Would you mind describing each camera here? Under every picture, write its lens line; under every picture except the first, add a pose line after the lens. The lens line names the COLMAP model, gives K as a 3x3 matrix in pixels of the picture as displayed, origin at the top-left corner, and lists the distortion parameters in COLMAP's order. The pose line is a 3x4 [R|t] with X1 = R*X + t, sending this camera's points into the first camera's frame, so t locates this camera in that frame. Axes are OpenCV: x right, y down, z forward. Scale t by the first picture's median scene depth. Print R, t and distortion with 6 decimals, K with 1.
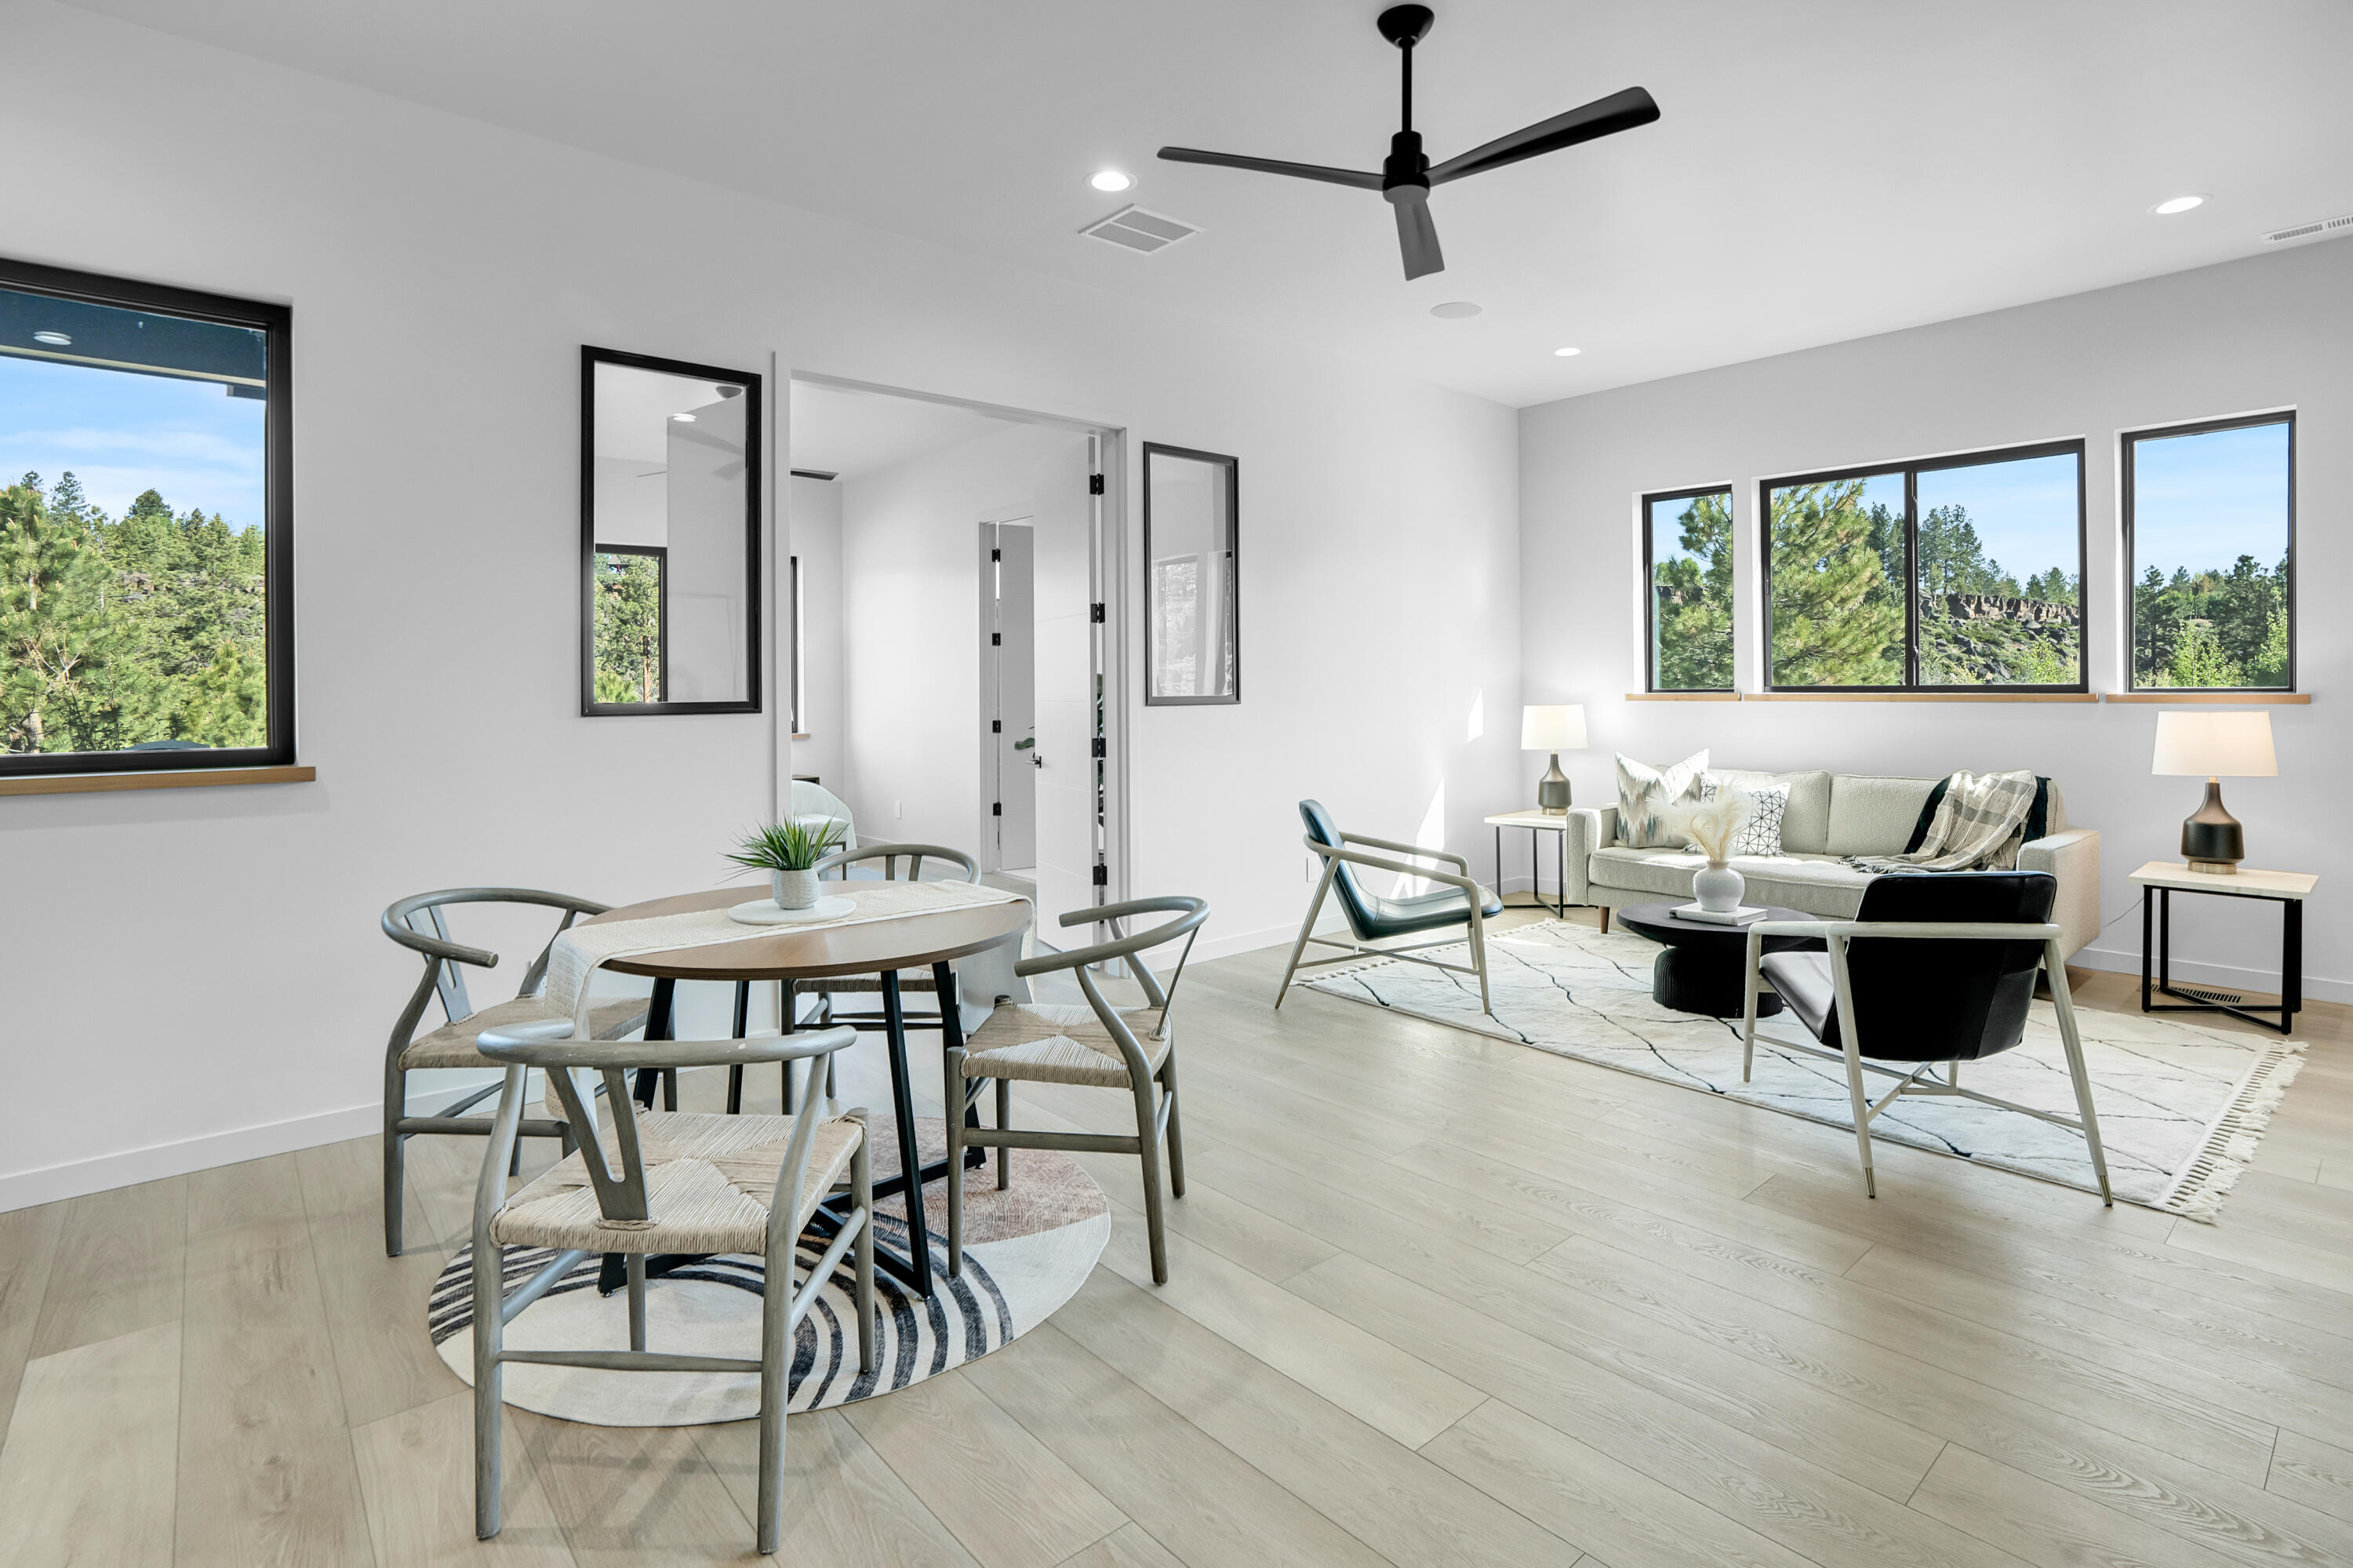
lens RADIAL K [[1193.1, 0, 1152.9], [0, 1193.1, 710.4], [0, 0, 1]] dist [-0.003094, 0.000072]
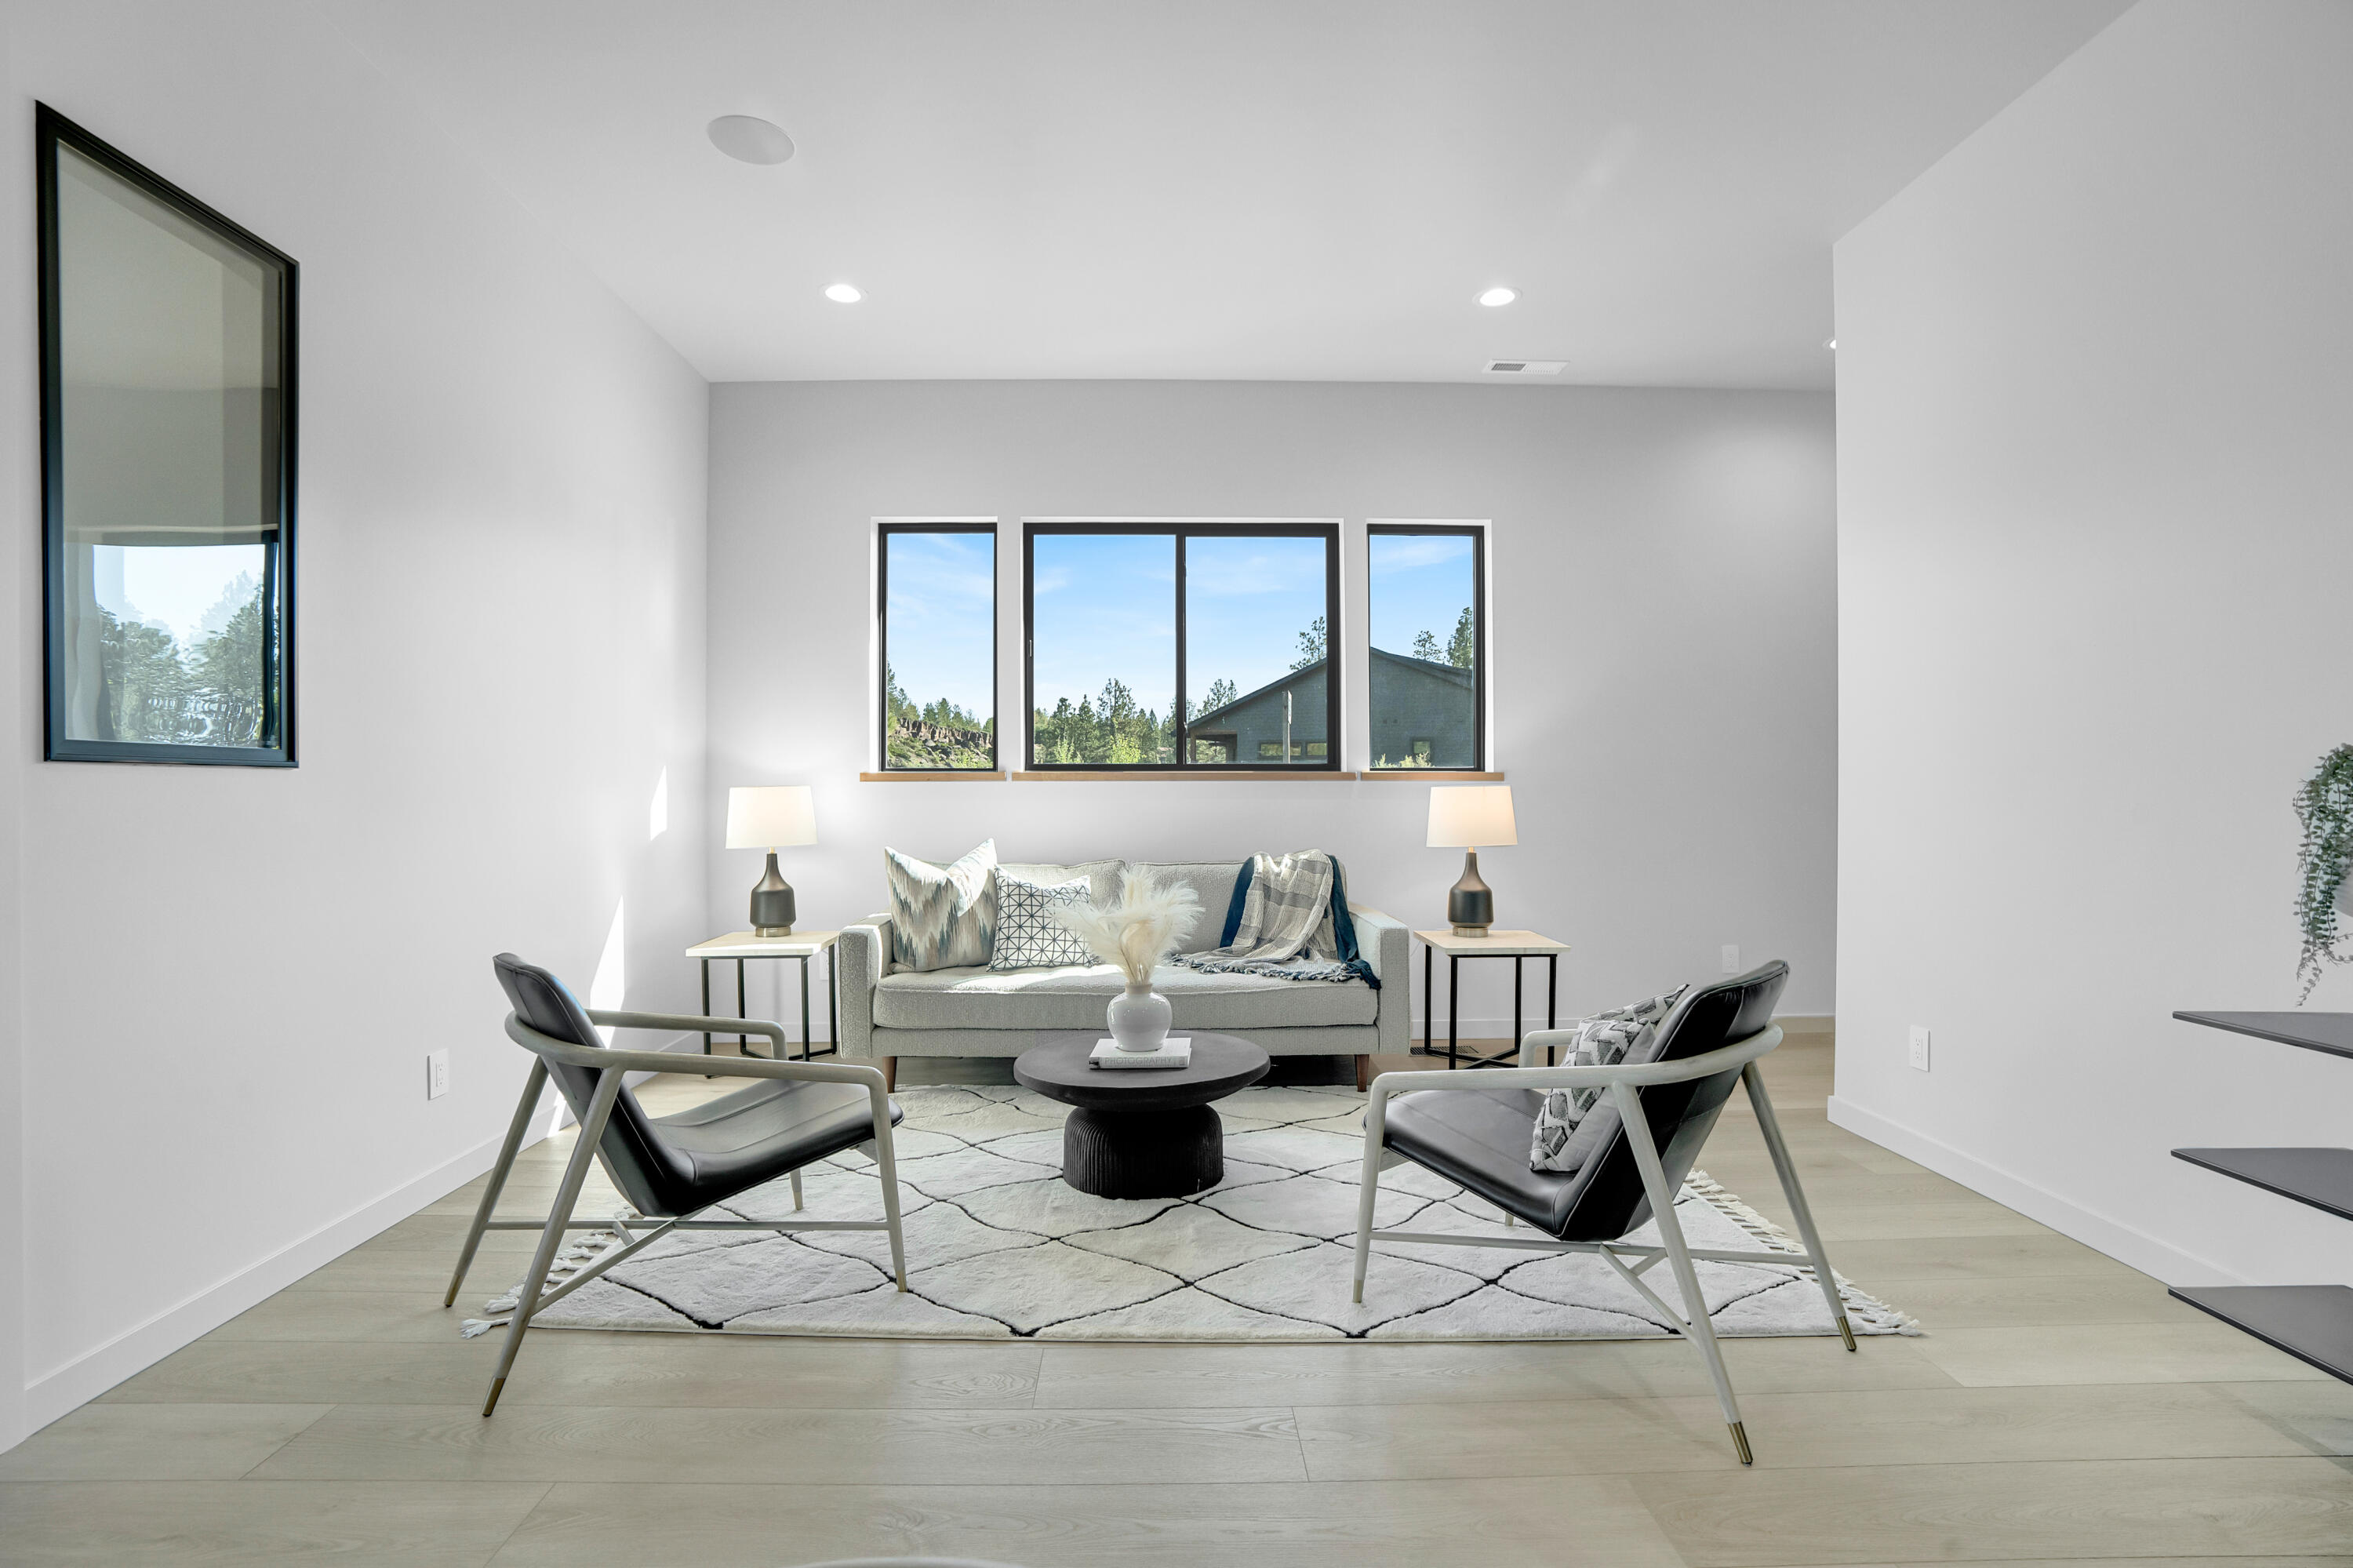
lens RADIAL K [[1117.0, 0, 1166.2], [0, 1117.0, 802.8], [0, 0, 1]] dist [-0.070349, 0.033771]
pose [[0.630212, -0.000455, 0.776423, -0.048137], [0.010962, 0.999905, -0.008312, 0.016727], [-0.776346, 0.013750, 0.630157, 0.462173]]
